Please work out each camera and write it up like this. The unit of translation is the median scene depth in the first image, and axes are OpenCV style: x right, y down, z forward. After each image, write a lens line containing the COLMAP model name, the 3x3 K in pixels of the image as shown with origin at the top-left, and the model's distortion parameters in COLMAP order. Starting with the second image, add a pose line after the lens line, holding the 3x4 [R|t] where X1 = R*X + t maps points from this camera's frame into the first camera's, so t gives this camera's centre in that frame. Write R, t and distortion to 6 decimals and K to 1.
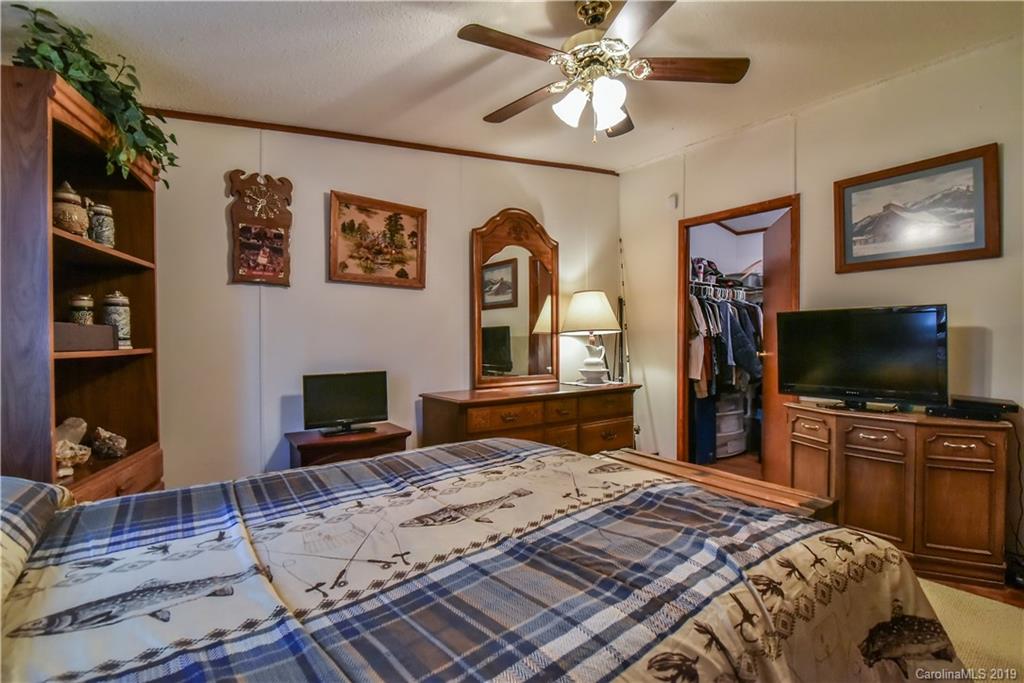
lens RADIAL K [[472.5, 0, 511.8], [0, 472.5, 341.1], [0, 0, 1]] dist [-0.011496, 0.000844]
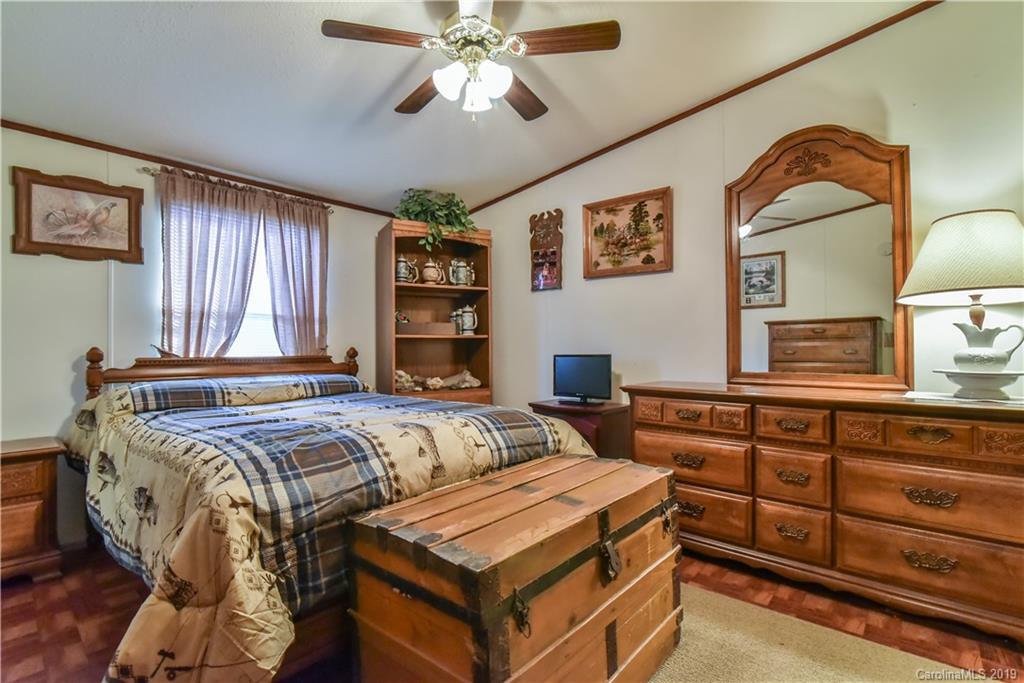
lens RADIAL K [[472.5, 0, 512.2], [0, 472.5, 344.6], [0, 0, 1]] dist [-0.011496, 0.000844]
pose [[0.184543, -0.002849, -0.982820, 0.742011], [0.006346, 0.999978, -0.001707, 0.040314], [0.982804, -0.005922, 0.184557, 0.558047]]
